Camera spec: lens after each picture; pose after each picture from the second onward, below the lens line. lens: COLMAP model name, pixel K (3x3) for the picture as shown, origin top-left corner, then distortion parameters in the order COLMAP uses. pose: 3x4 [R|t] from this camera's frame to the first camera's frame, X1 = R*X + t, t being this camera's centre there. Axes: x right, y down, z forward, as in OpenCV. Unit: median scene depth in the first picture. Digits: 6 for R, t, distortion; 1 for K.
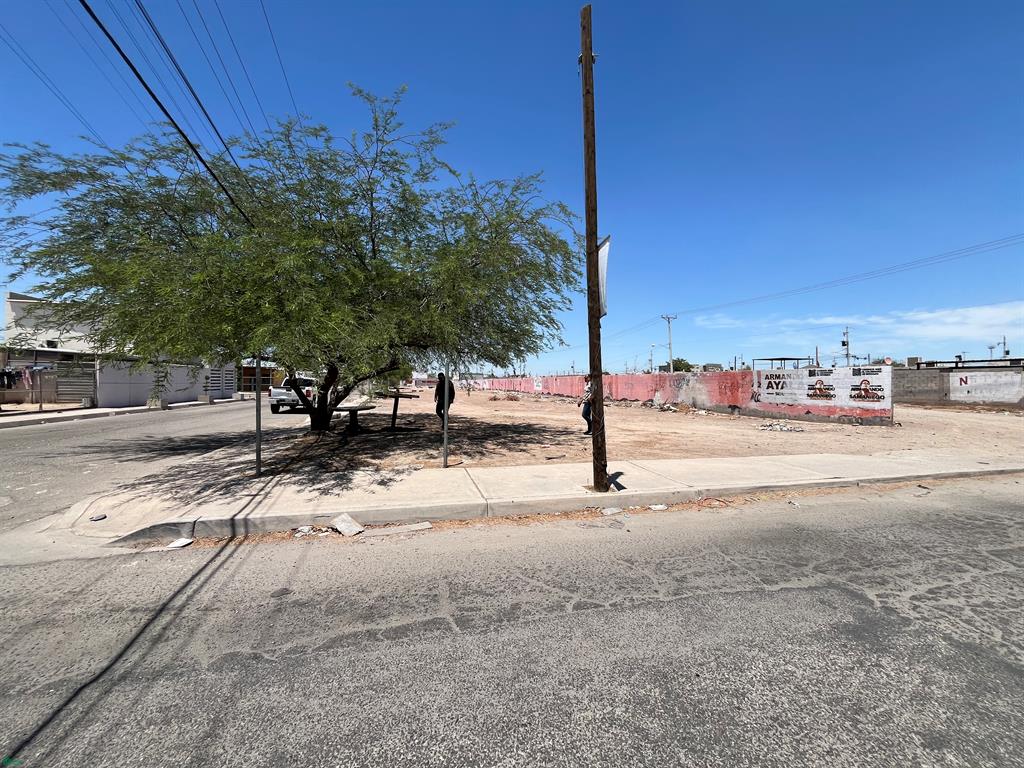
lens RADIAL K [[414.1, 0, 514.5], [0, 414.1, 382.0], [0, 0, 1]] dist [-0.003206, 0.000289]
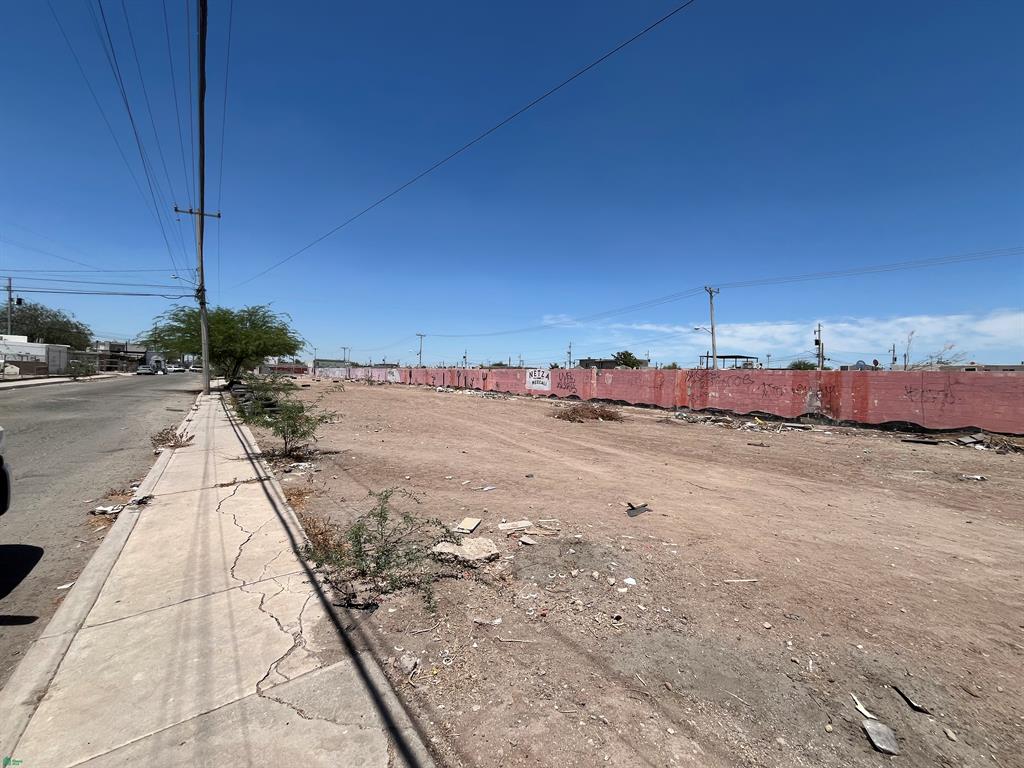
lens RADIAL K [[414.1, 0, 513.7], [0, 414.1, 380.4], [0, 0, 1]] dist [-0.003206, 0.000289]
pose [[0.936504, 0.021221, 0.350013, -0.724103], [-0.027184, 0.999557, 0.012133, -0.001033], [-0.349600, -0.020878, 0.936666, 1.697846]]
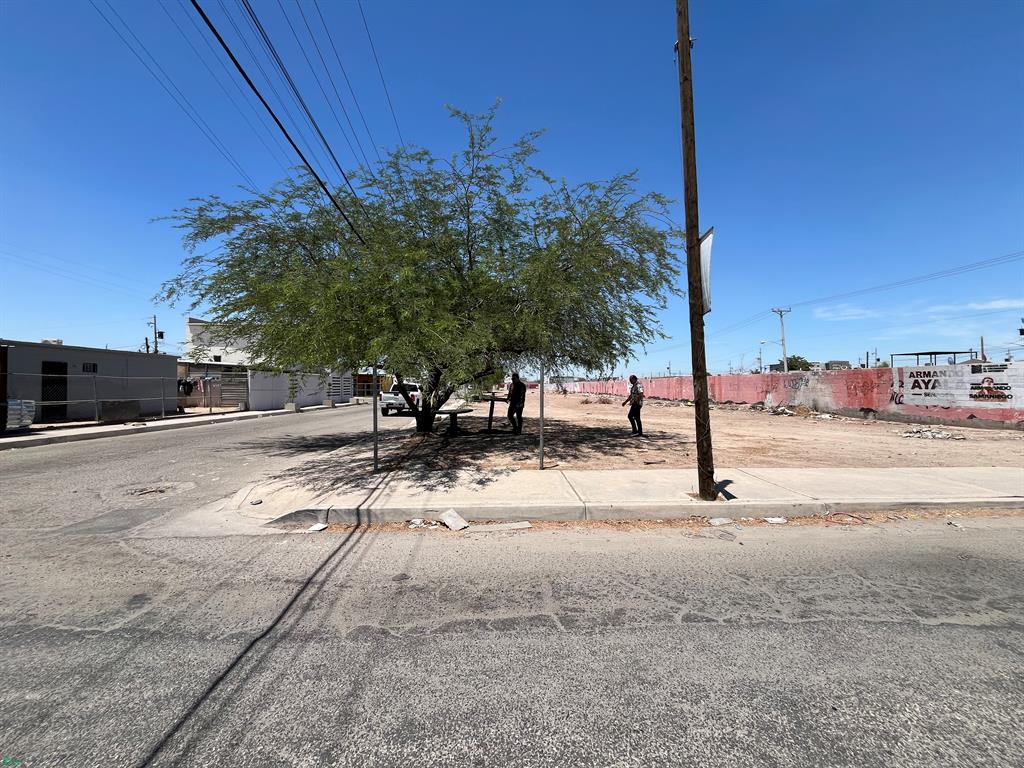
lens RADIAL K [[414.1, 0, 514.6], [0, 414.1, 381.9], [0, 0, 1]] dist [-0.003206, 0.000289]
pose [[0.976446, -0.014452, -0.215276, -0.005273], [0.012689, 0.999874, -0.009568, 0.000391], [0.215387, 0.006611, 0.976506, -0.004480]]
